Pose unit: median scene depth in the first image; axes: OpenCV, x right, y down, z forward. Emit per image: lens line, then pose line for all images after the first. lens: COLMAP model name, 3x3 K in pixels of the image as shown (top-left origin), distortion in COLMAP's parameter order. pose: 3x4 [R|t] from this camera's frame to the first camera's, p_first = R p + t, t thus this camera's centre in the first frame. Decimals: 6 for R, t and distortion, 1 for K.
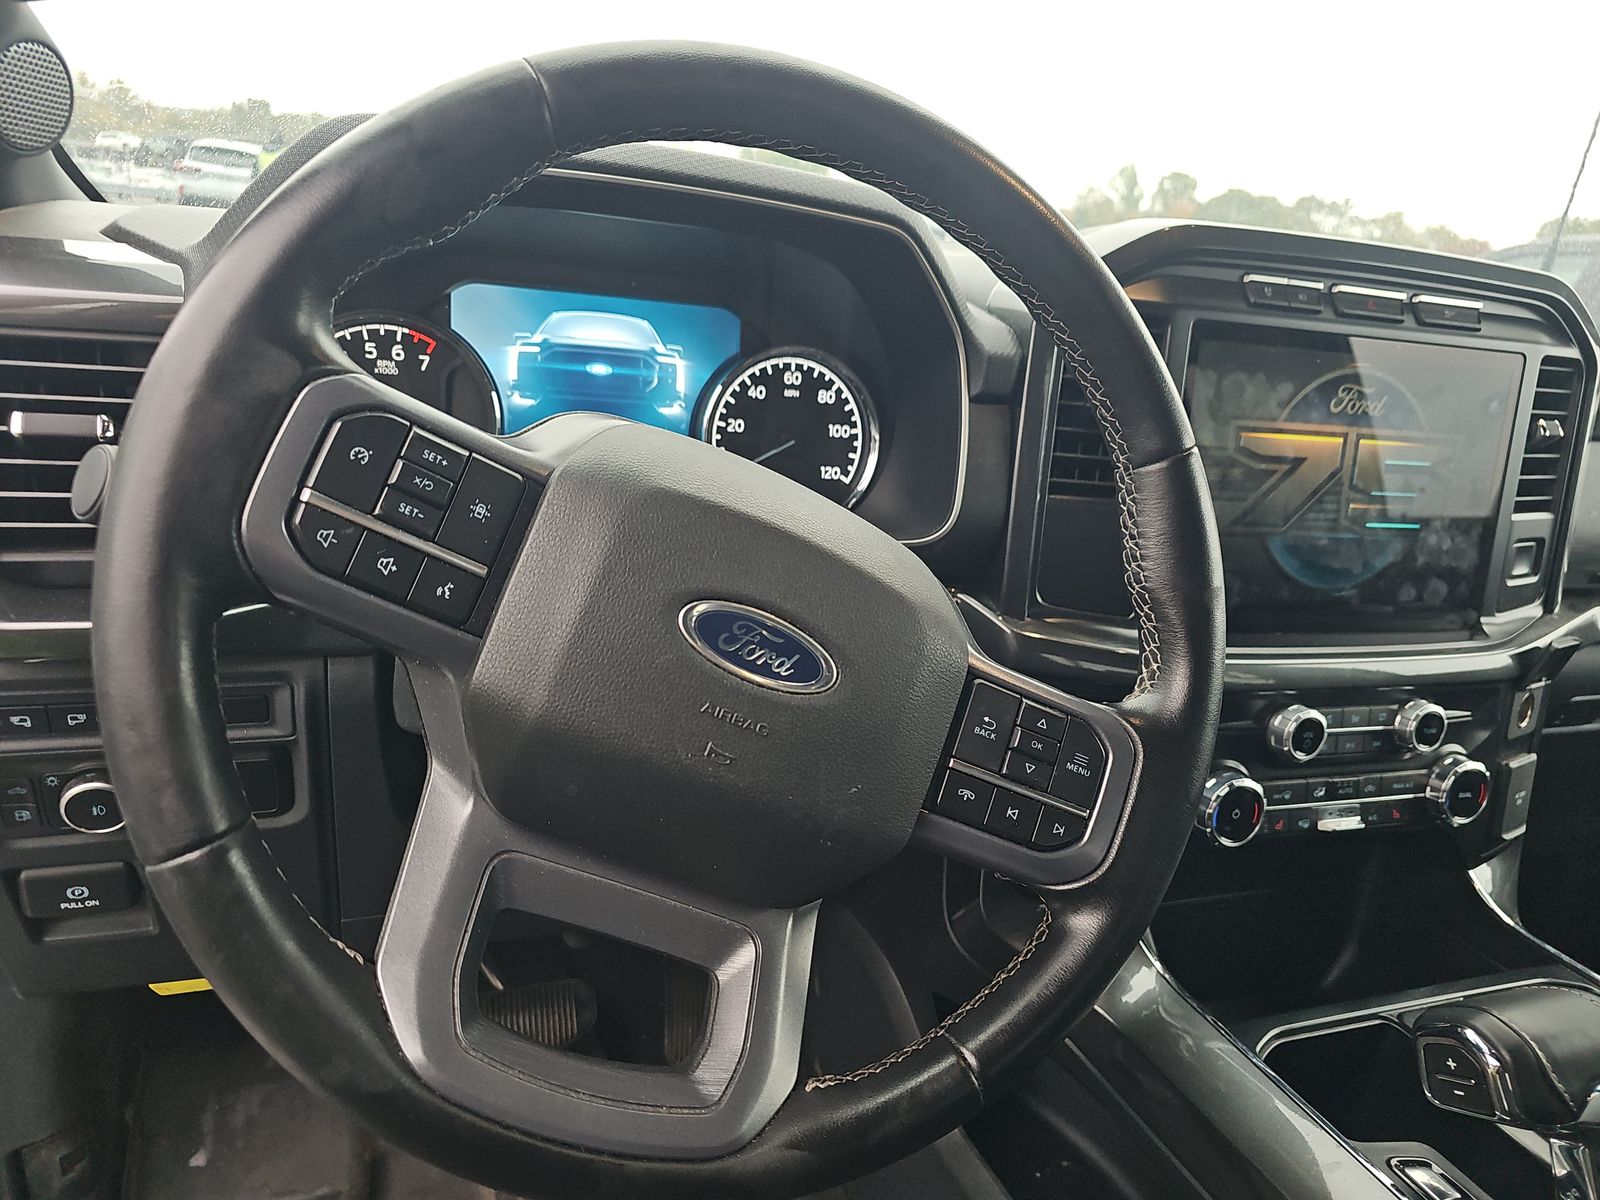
lens RADIAL K [[1033.8, 0, 788.1], [0, 1033.8, 597.7], [0, 0, 1]] dist [0.013879, -0.016820]
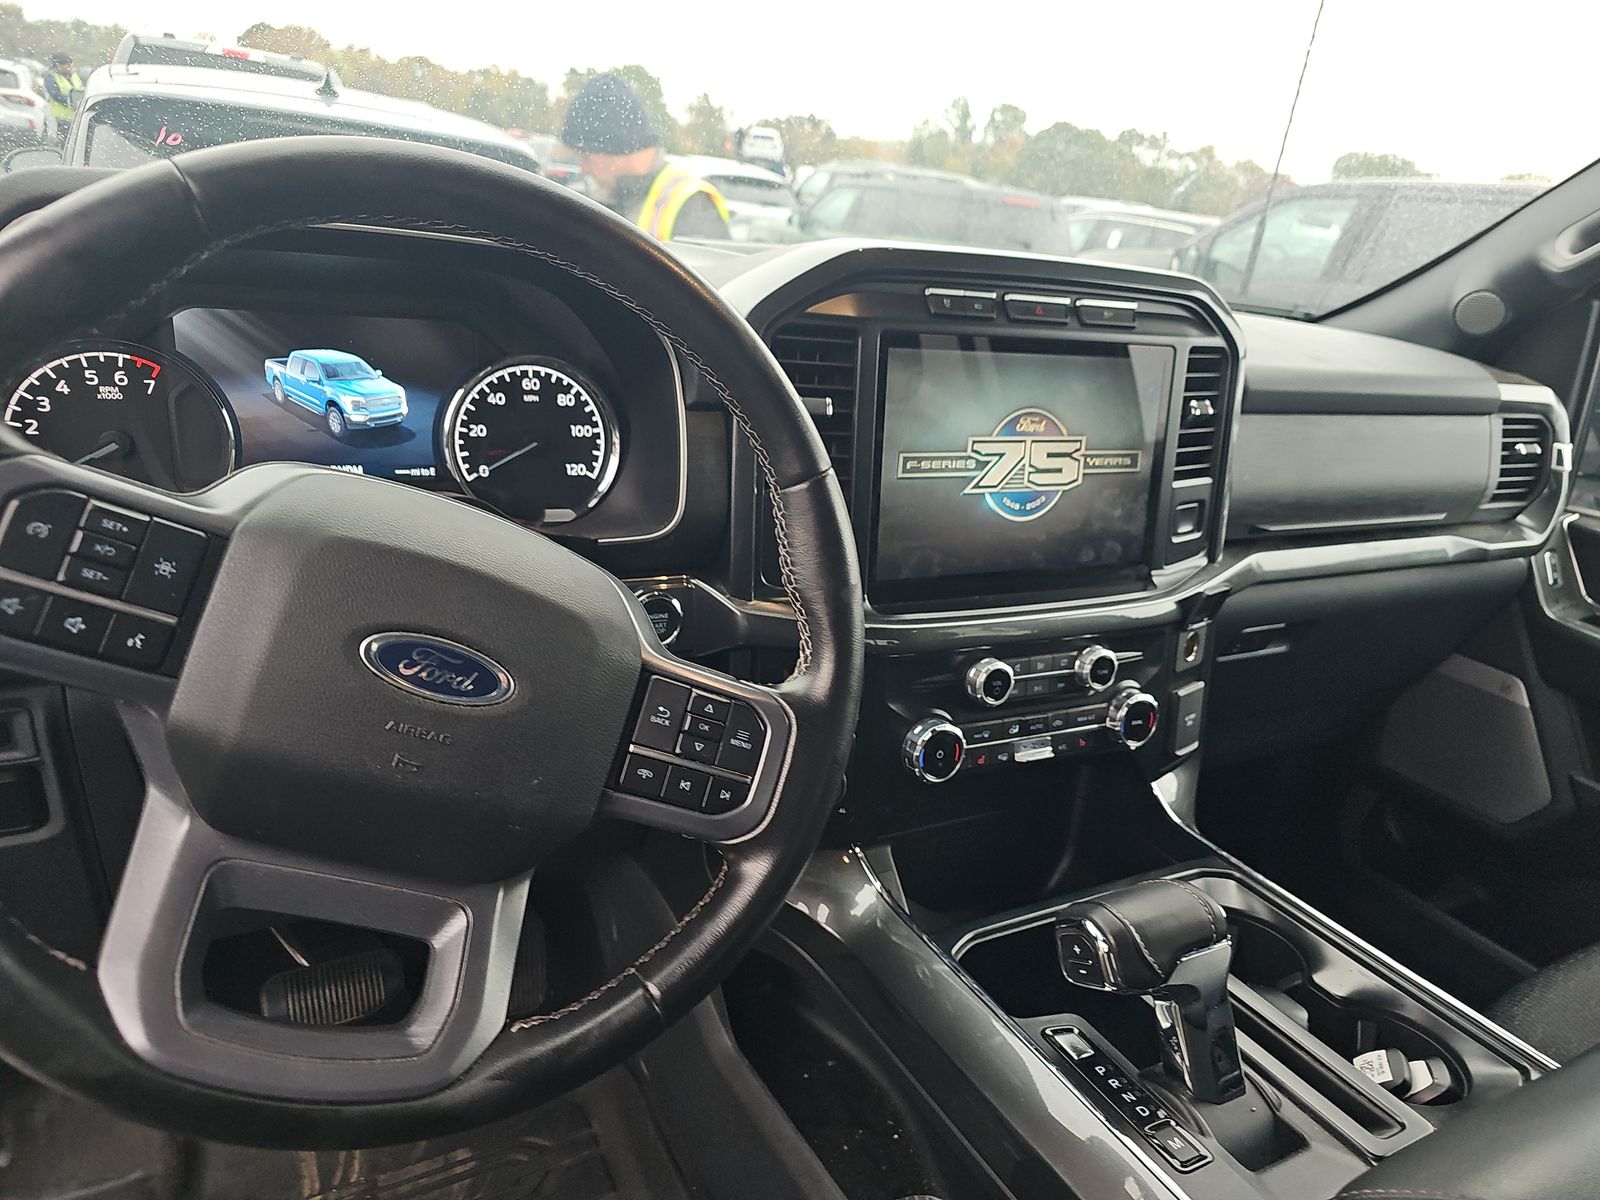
lens RADIAL K [[1033.8, 0, 800.6], [0, 1033.8, 596.8], [0, 0, 1]] dist [0.013879, -0.016820]
pose [[0.987659, -0.053724, 0.147119, 0.155783], [0.045126, 0.997107, 0.061171, -0.064373], [-0.149979, -0.053777, 0.987226, -0.158430]]
